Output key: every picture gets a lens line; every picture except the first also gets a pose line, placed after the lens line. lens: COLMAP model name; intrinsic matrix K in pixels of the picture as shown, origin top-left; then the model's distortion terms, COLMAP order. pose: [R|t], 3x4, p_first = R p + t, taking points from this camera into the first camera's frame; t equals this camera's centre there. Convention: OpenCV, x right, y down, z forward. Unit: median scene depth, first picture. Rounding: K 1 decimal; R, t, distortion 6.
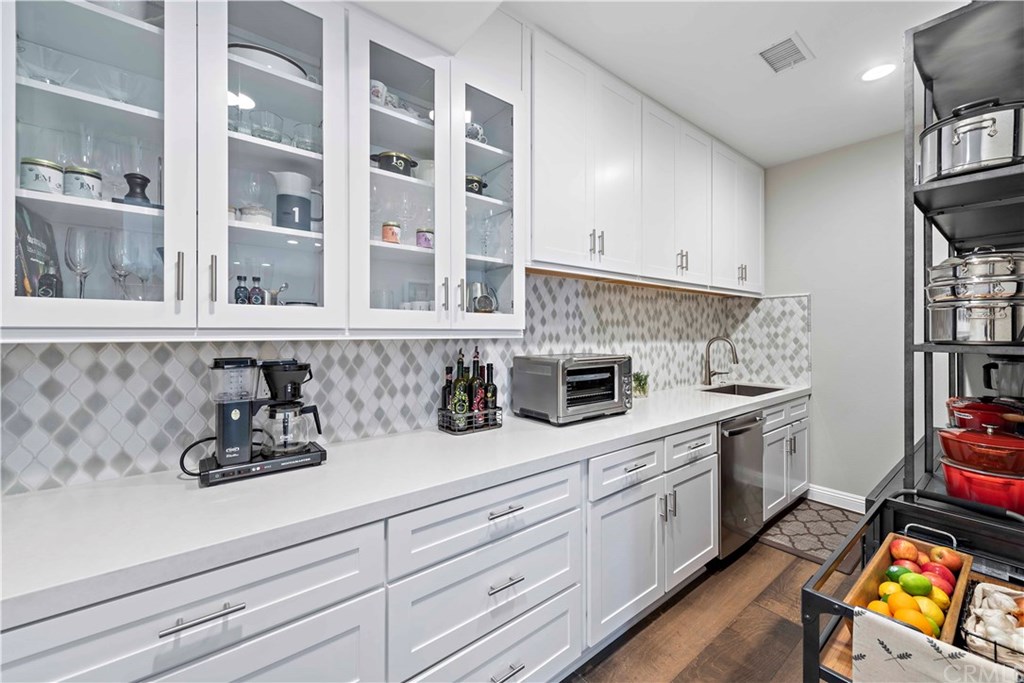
lens RADIAL K [[402.7, 0, 512.1], [0, 402.7, 331.2], [0, 0, 1]] dist [-0.003562, 0.000188]
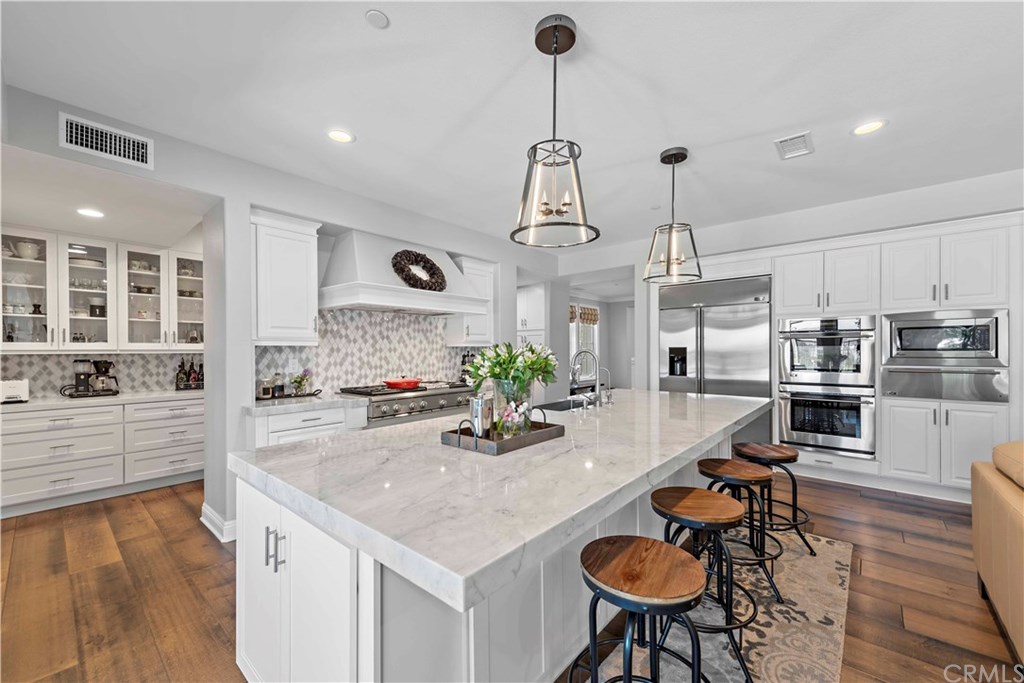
lens RADIAL K [[402.7, 0, 512.5], [0, 402.7, 351.7], [0, 0, 1]] dist [-0.003562, 0.000188]
pose [[0.982642, -0.004778, 0.185451, 1.849214], [0.003318, 0.999961, 0.008186, -0.006671], [-0.185483, -0.007429, 0.982619, -2.386978]]
